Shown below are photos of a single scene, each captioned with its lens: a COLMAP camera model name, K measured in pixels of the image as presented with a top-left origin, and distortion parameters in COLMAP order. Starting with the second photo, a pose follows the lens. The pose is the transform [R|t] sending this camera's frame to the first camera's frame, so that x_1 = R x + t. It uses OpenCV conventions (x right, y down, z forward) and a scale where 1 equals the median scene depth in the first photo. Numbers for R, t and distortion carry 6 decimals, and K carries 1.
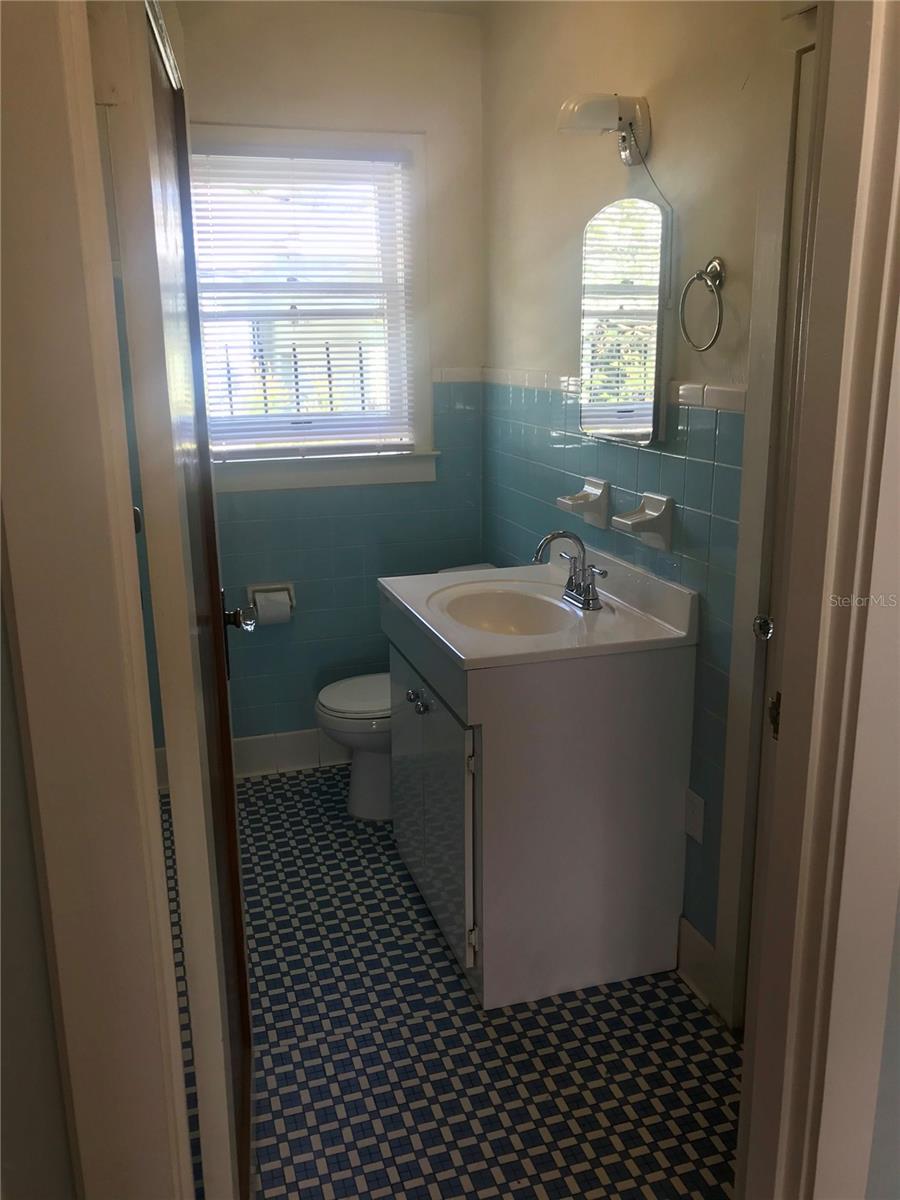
lens RADIAL K [[982.0, 0, 449.5], [0, 982.0, 600.1], [0, 0, 1]] dist [0.010133, -0.008014]
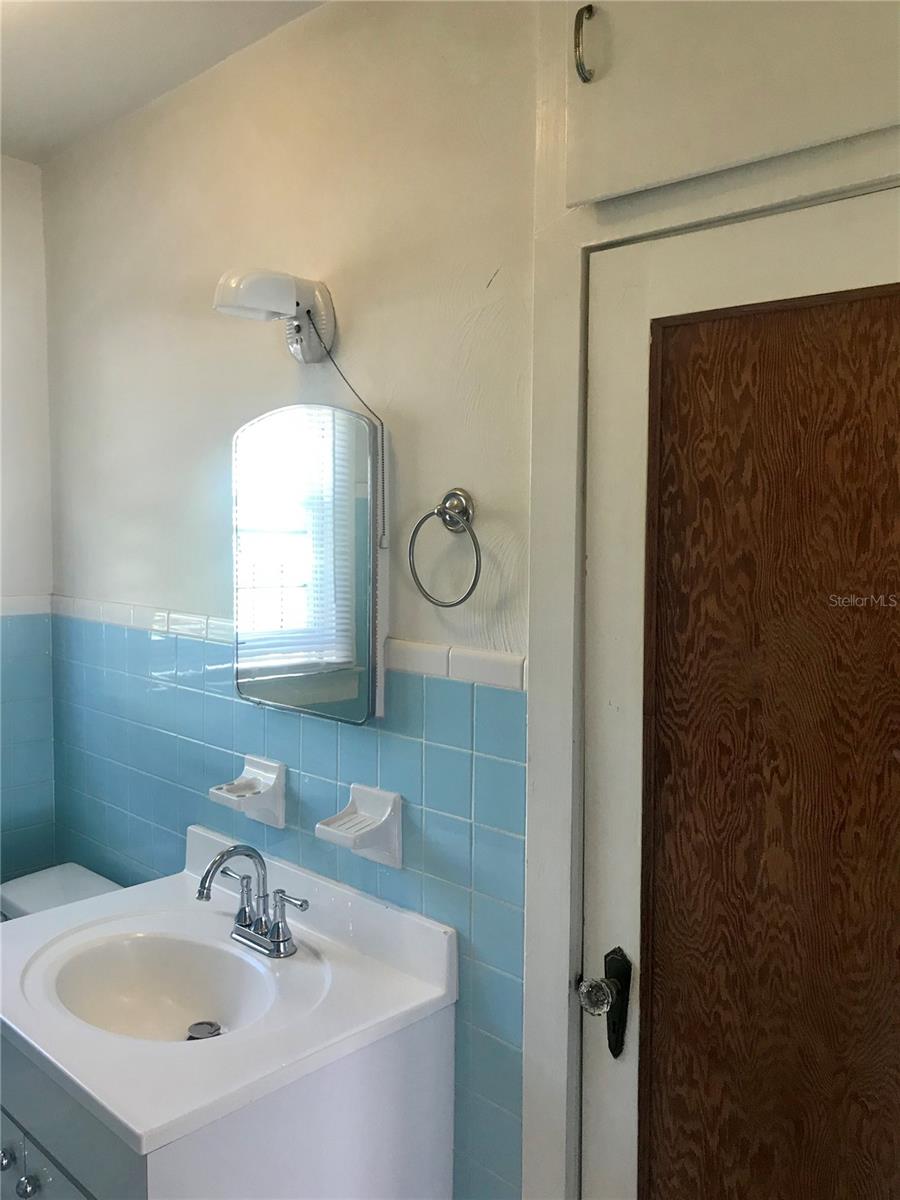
lens RADIAL K [[982.0, 0, 449.5], [0, 982.0, 600.1], [0, 0, 1]] dist [0.010133, -0.008014]
pose [[0.877726, -0.014528, 0.478943, -0.090642], [0.102062, 0.982271, -0.157246, -0.127450], [-0.468168, 0.186901, 0.863647, 0.319848]]
